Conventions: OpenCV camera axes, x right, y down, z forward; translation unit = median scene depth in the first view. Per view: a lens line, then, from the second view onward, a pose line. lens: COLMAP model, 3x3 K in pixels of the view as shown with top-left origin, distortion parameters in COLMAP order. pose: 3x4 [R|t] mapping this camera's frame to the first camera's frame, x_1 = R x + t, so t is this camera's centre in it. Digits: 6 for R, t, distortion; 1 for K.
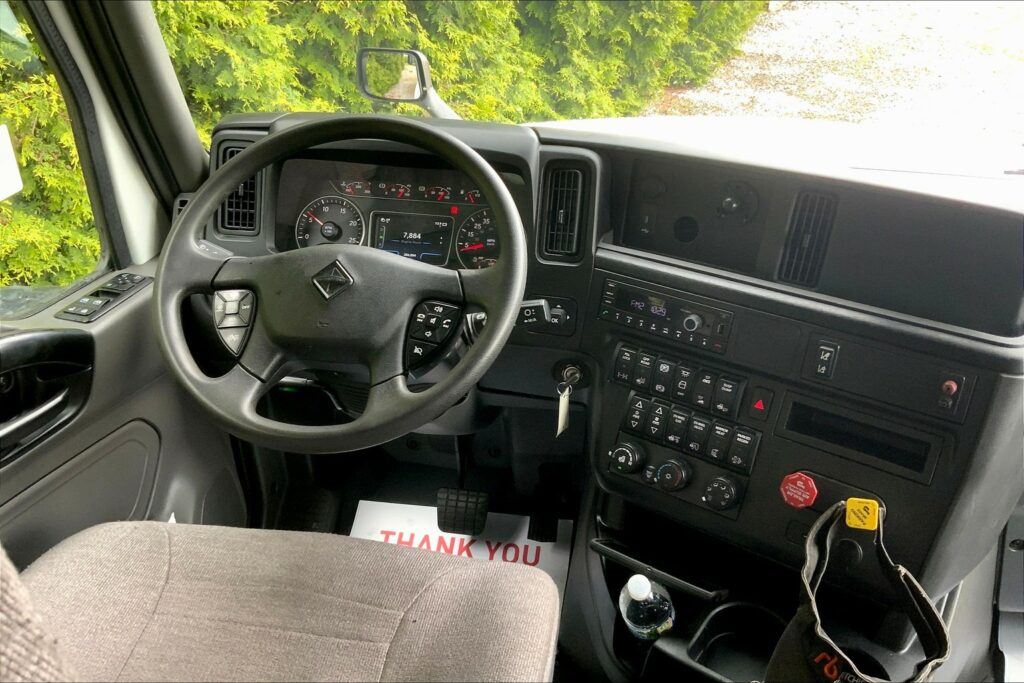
lens RADIAL K [[857.2, 0, 521.9], [0, 857.2, 342.0], [0, 0, 1]] dist [0.187026, -0.463711]
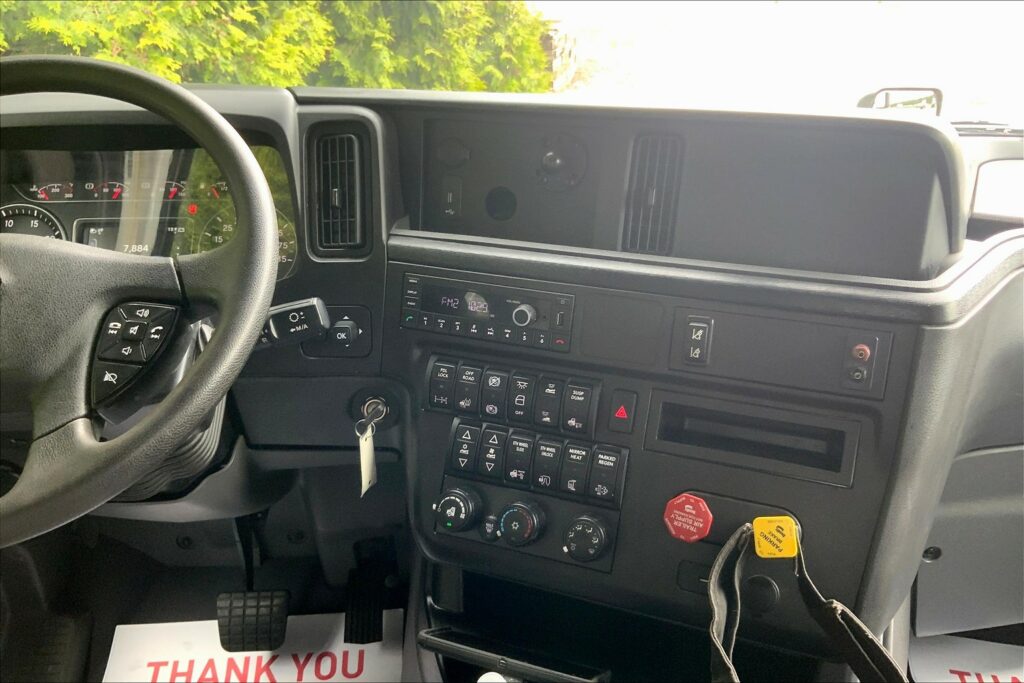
lens RADIAL K [[847.1, 0, 512.0], [0, 847.1, 341.5], [0, 0, 1]] dist [0.082242, -0.156541]
pose [[0.976824, -0.095350, 0.191635, 0.042402], [0.113514, 0.989796, -0.086135, 0.060327], [-0.181466, 0.105892, 0.977679, 0.271814]]
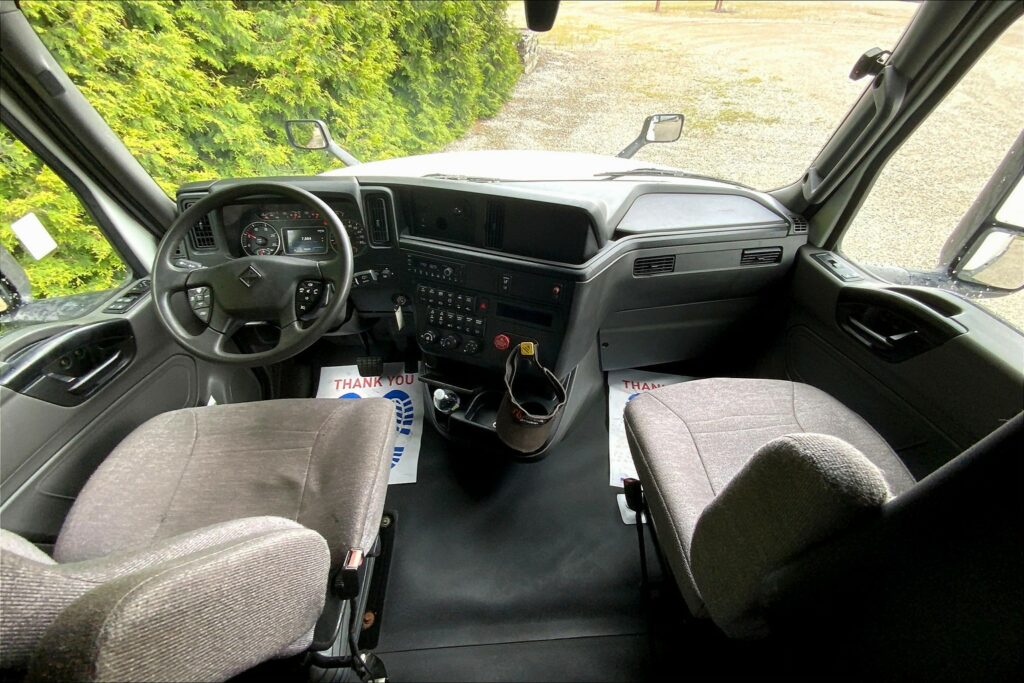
lens RADIAL K [[412.5, 0, 516.9], [0, 412.5, 336.6], [0, 0, 1]] dist [0.025749, -0.021710]
pose [[0.973935, -0.155808, 0.164847, 0.162063], [0.119180, 0.969856, 0.212547, -0.058990], [-0.192995, -0.187361, 0.963145, -0.028243]]
